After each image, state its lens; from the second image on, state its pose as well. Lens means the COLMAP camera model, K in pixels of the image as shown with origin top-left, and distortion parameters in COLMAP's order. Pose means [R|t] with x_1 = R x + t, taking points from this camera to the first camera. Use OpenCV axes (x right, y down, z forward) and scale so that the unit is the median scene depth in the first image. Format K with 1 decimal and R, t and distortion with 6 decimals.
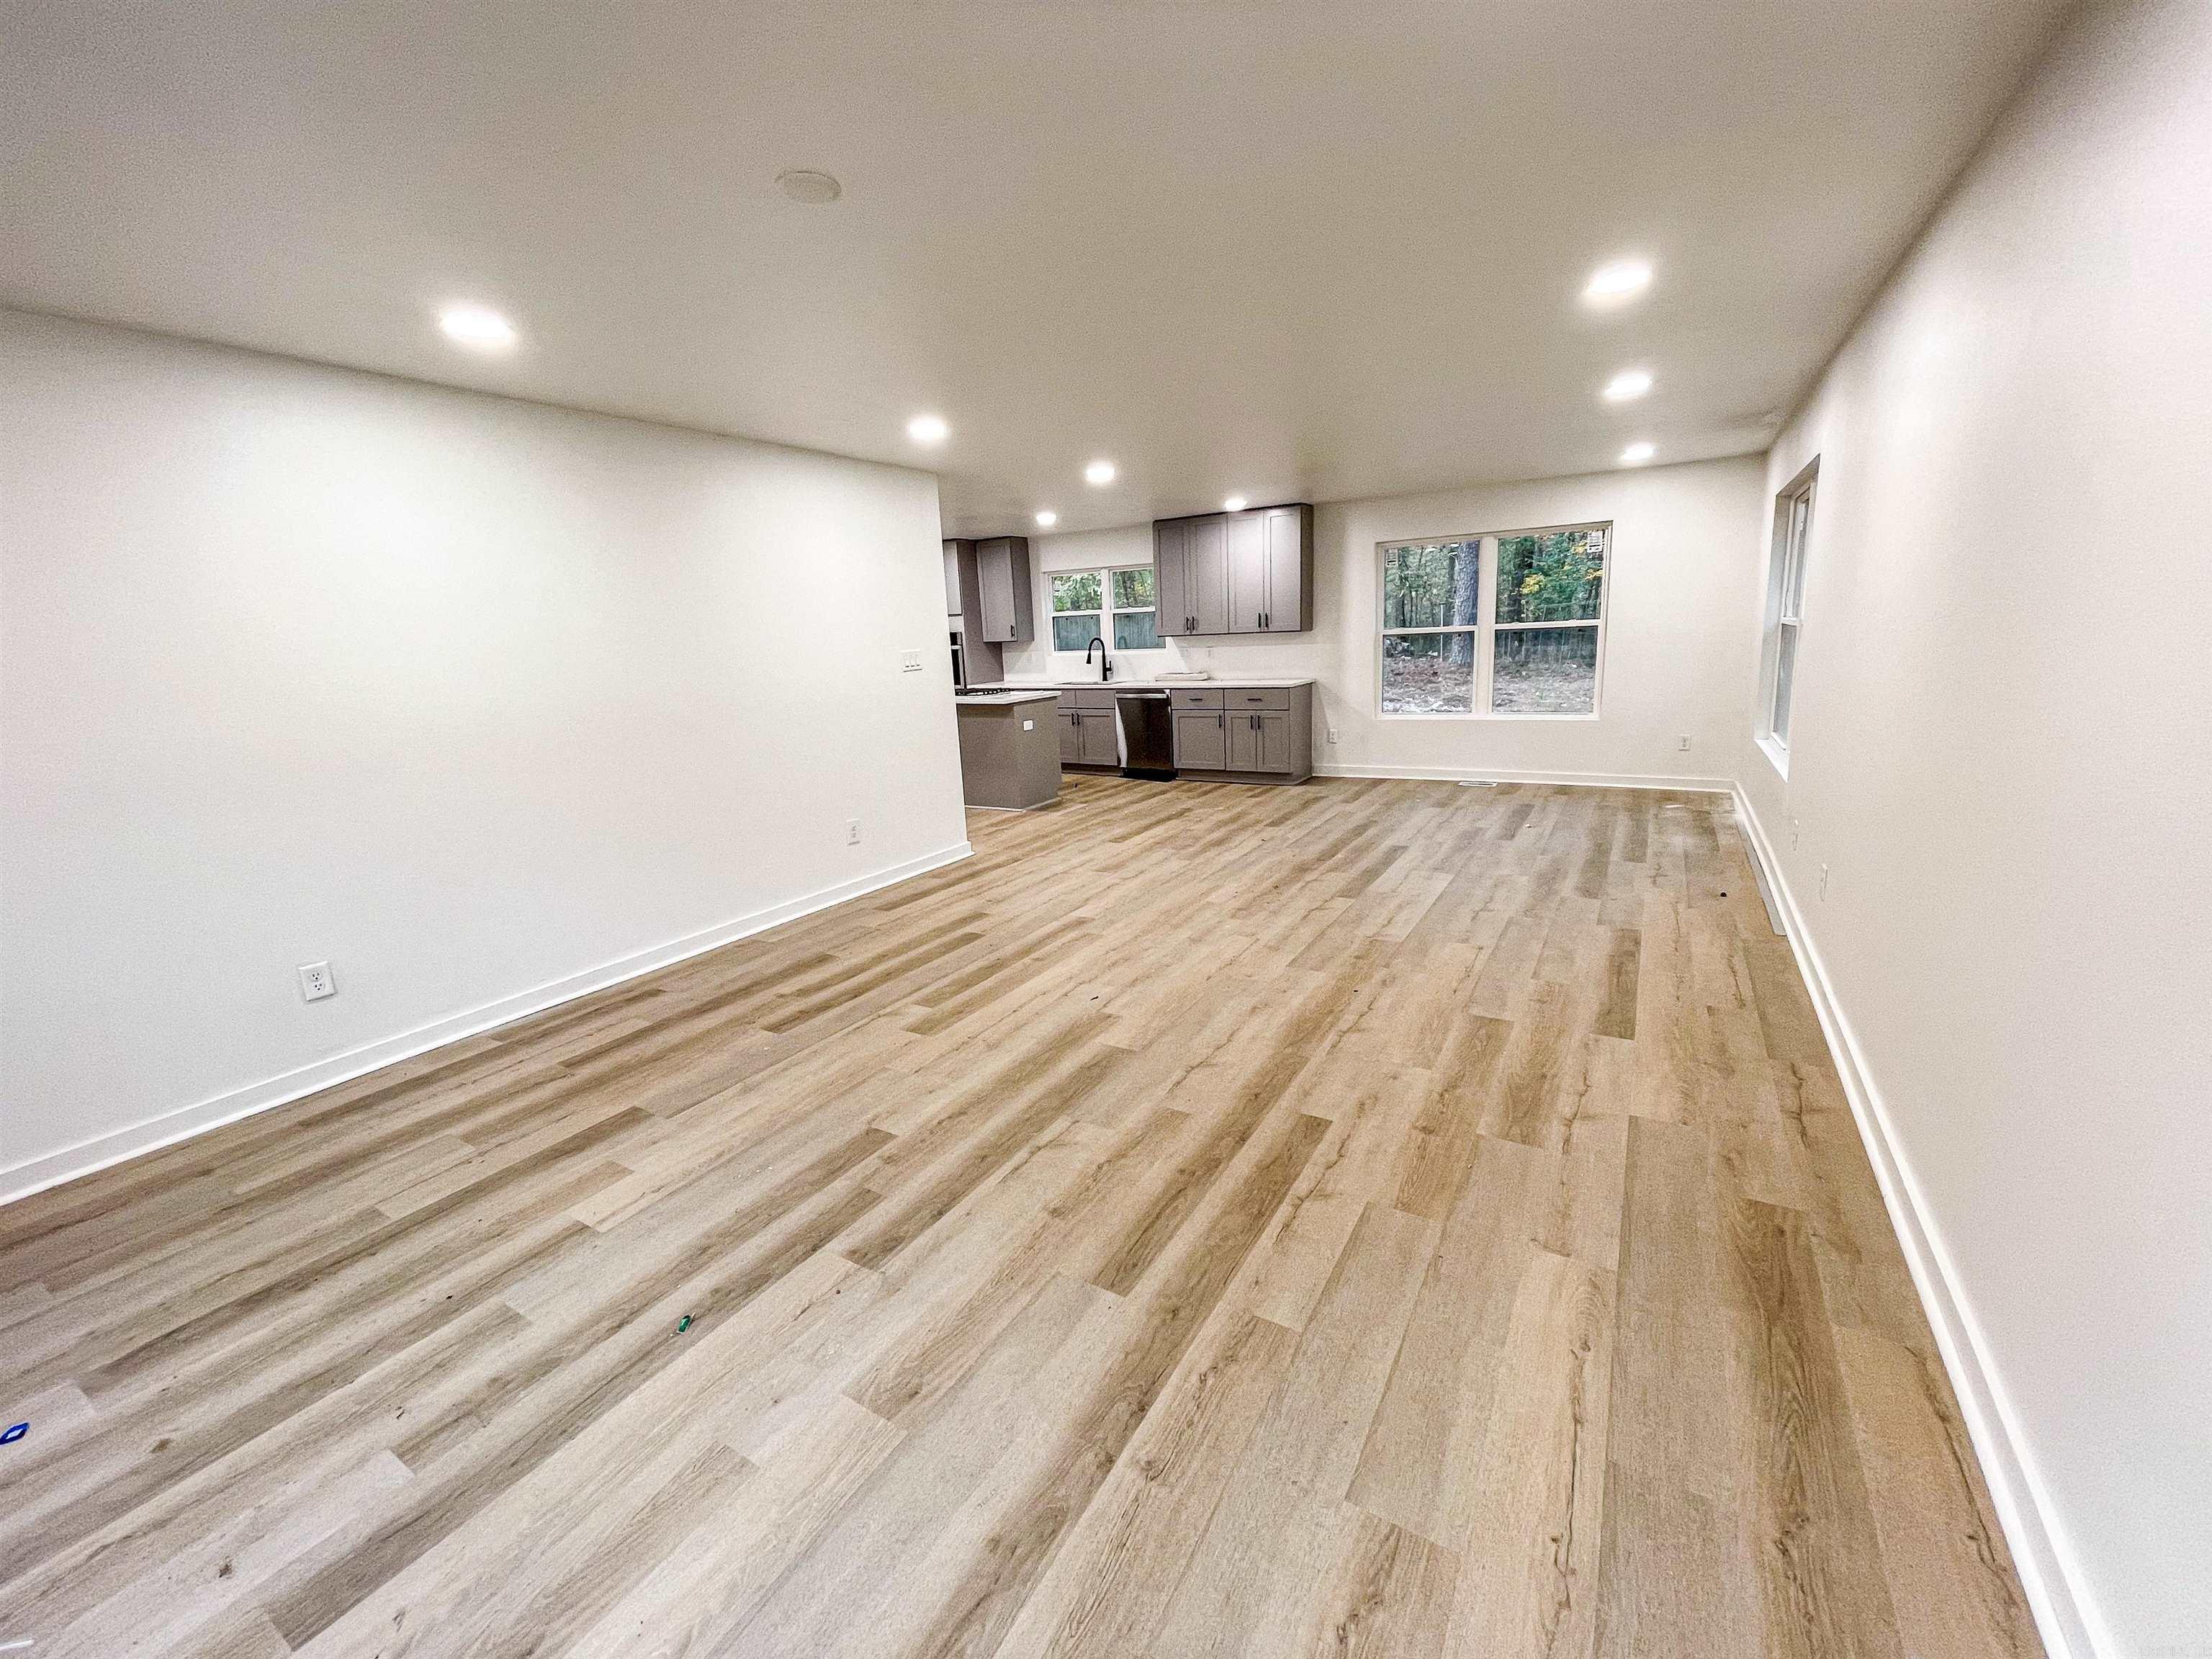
lens RADIAL K [[892.8, 0, 1105.3], [0, 892.8, 842.7], [0, 0, 1]] dist [0.000316, -0.000033]
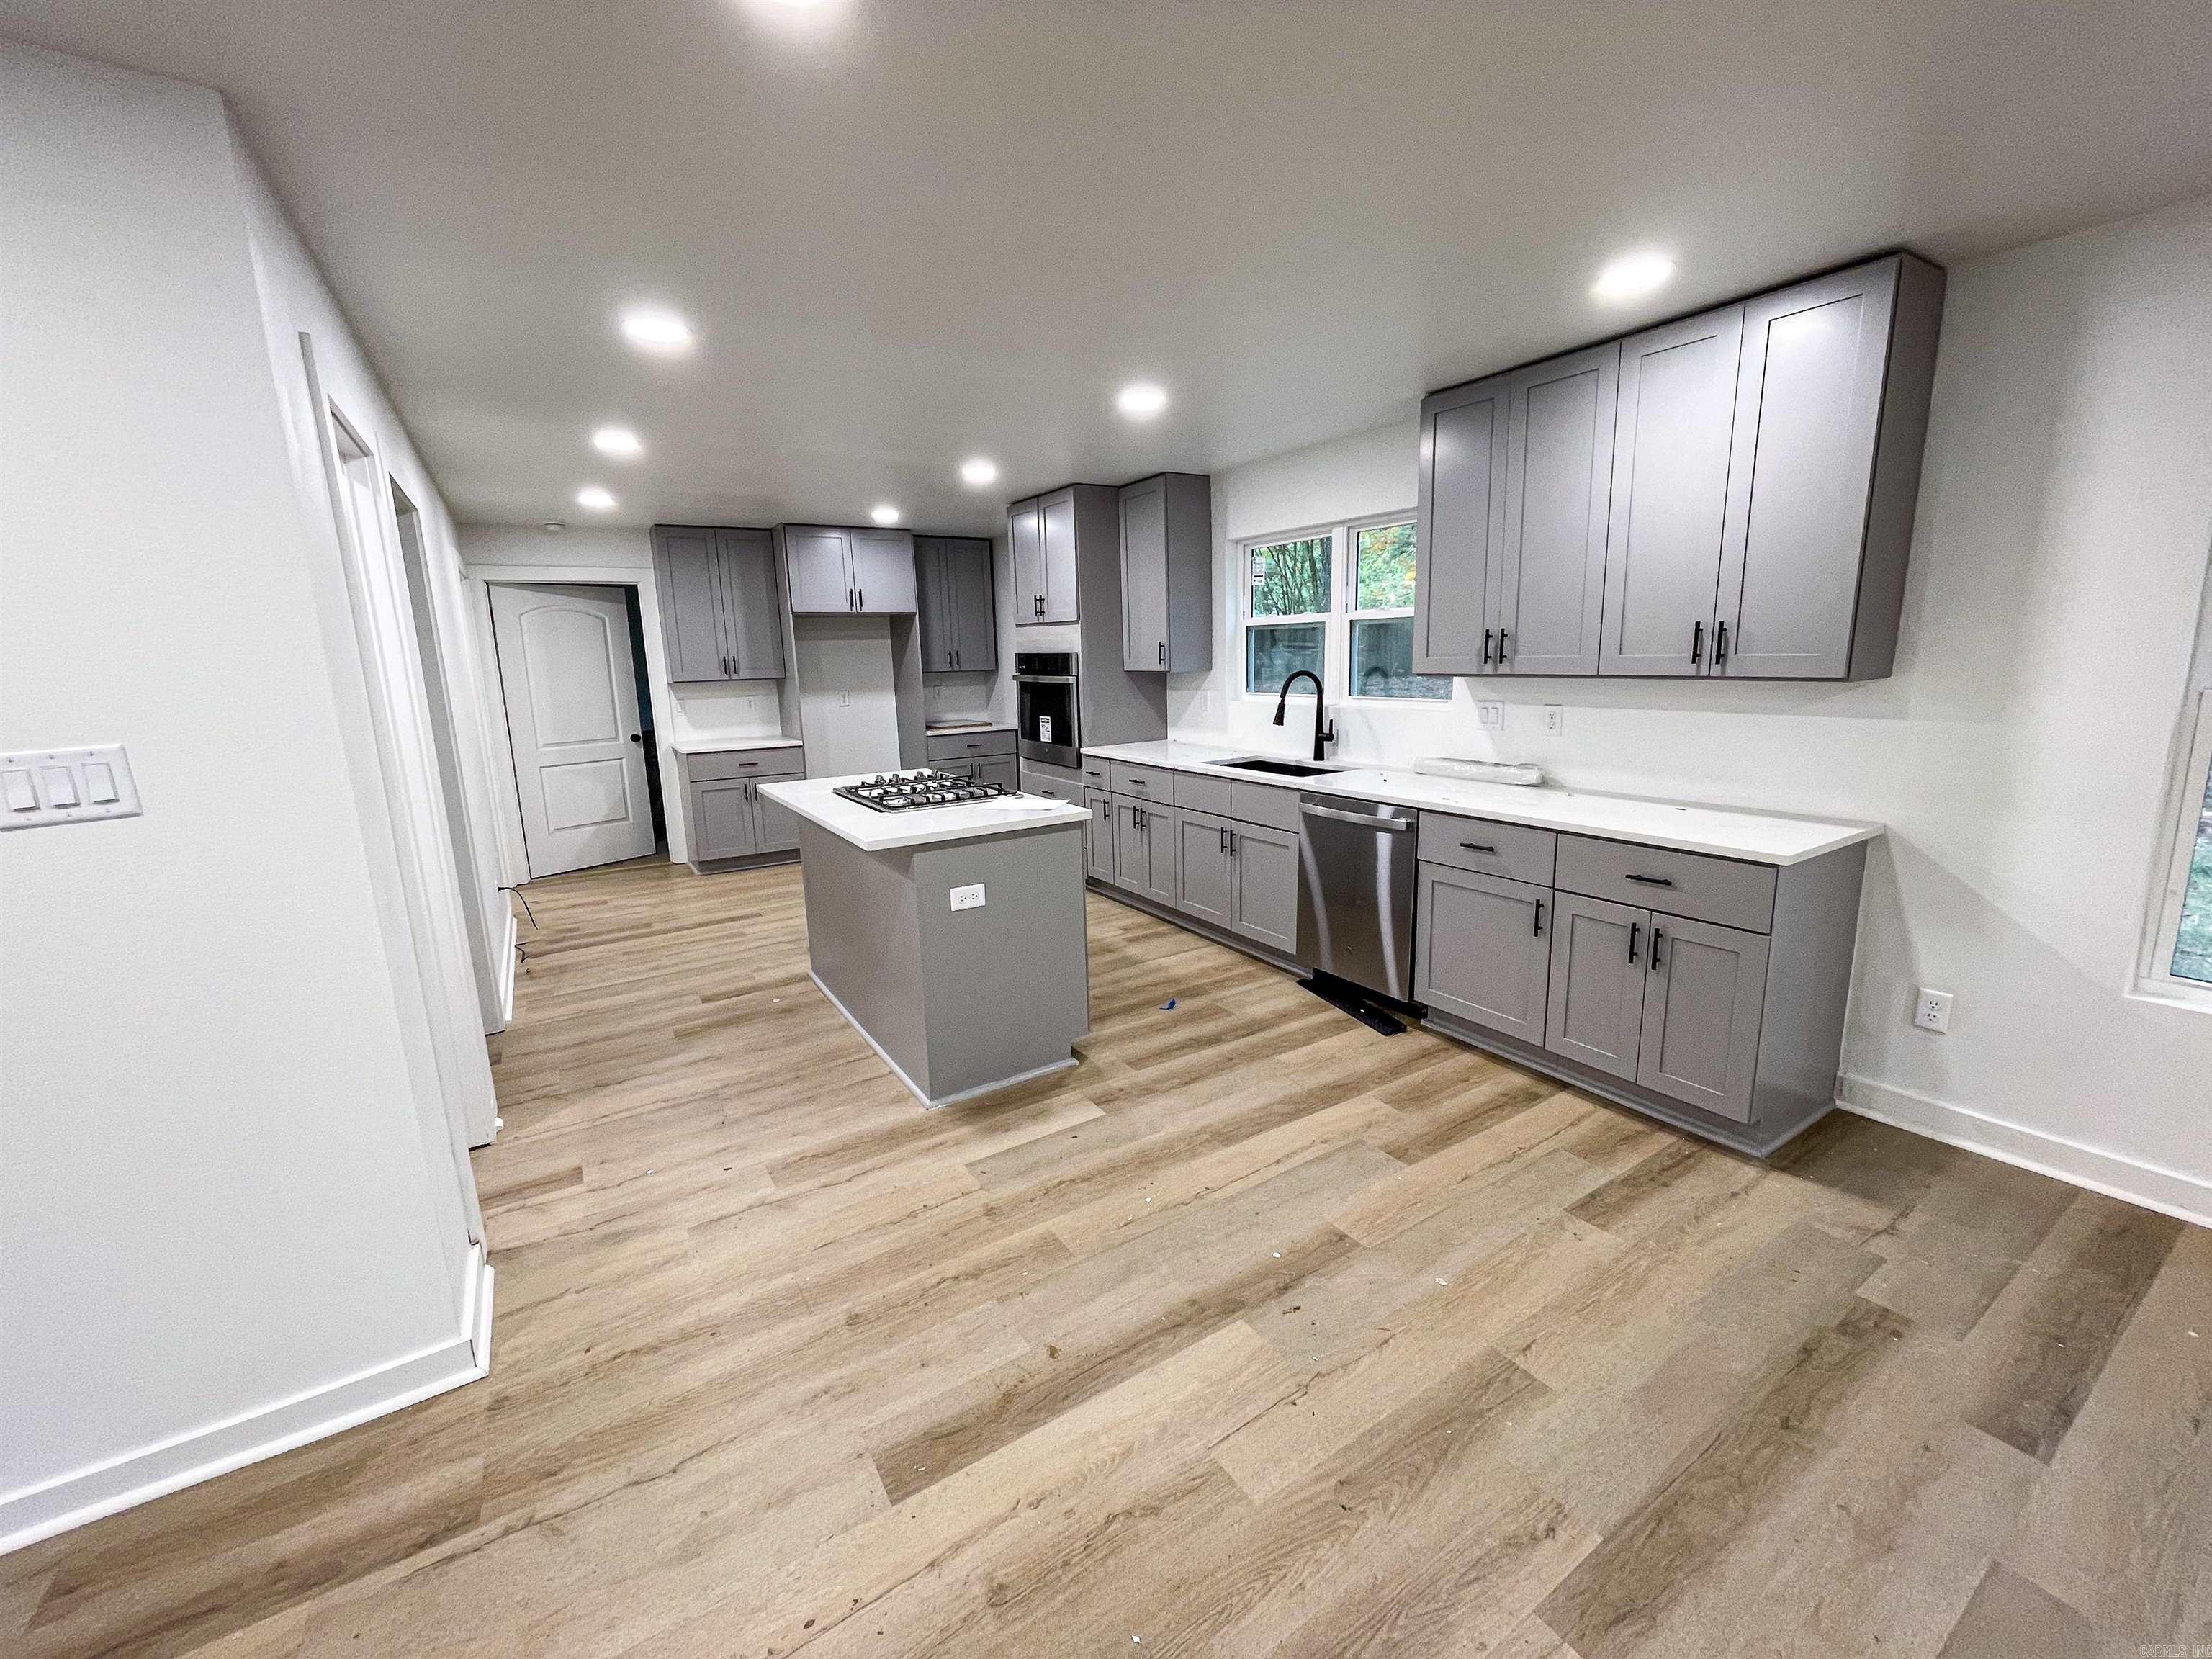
lens RADIAL K [[892.8, 0, 1121.3], [0, 892.8, 822.3], [0, 0, 1]] dist [0.000316, -0.000033]
pose [[0.900675, 0.102780, -0.422162, 0.112131], [-0.115510, 0.993296, -0.004611, -0.136822], [0.418857, 0.052917, 0.906509, 0.536741]]
